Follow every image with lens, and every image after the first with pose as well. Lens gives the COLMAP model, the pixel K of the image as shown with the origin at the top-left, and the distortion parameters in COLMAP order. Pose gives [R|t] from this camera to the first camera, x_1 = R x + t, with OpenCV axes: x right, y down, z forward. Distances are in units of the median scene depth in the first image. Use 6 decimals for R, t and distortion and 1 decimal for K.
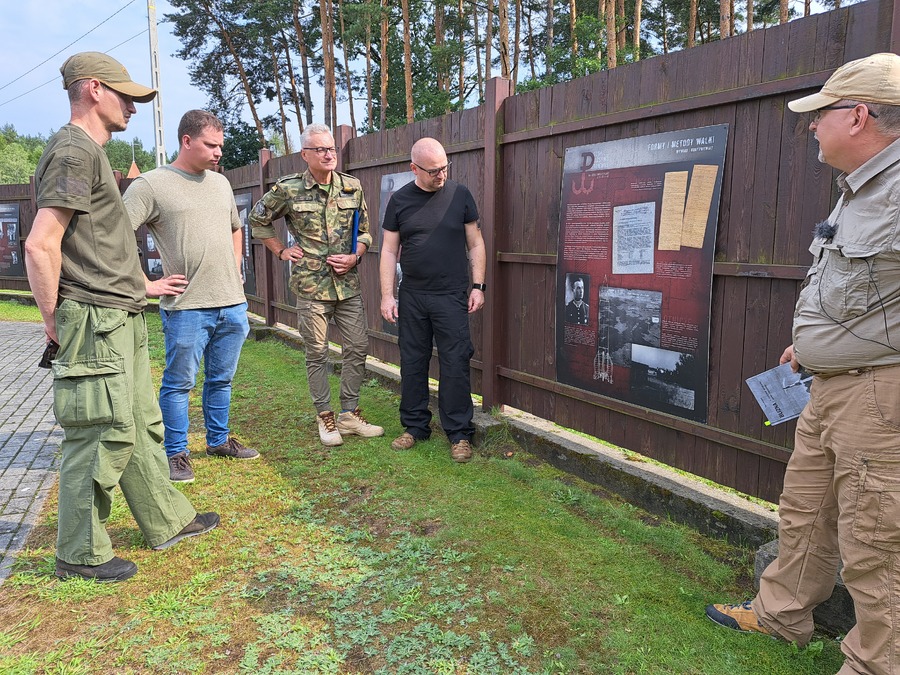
lens RADIAL K [[639.1, 0, 450.0], [0, 639.1, 337.5], [0, 0, 1]] dist [0.066059, -0.079613]
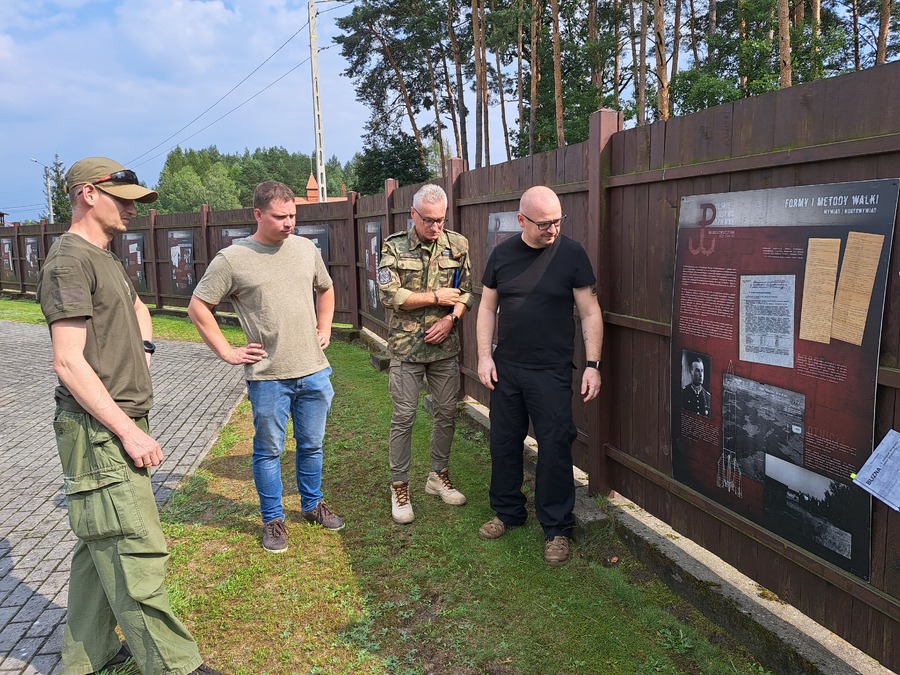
lens RADIAL K [[639.1, 0, 450.0], [0, 639.1, 337.5], [0, 0, 1]] dist [0.066059, -0.079613]
pose [[0.971563, 0.003379, -0.236756, 0.077114], [-0.003024, 0.999994, 0.001860, -0.100827], [0.236760, -0.001091, 0.971567, 0.122922]]
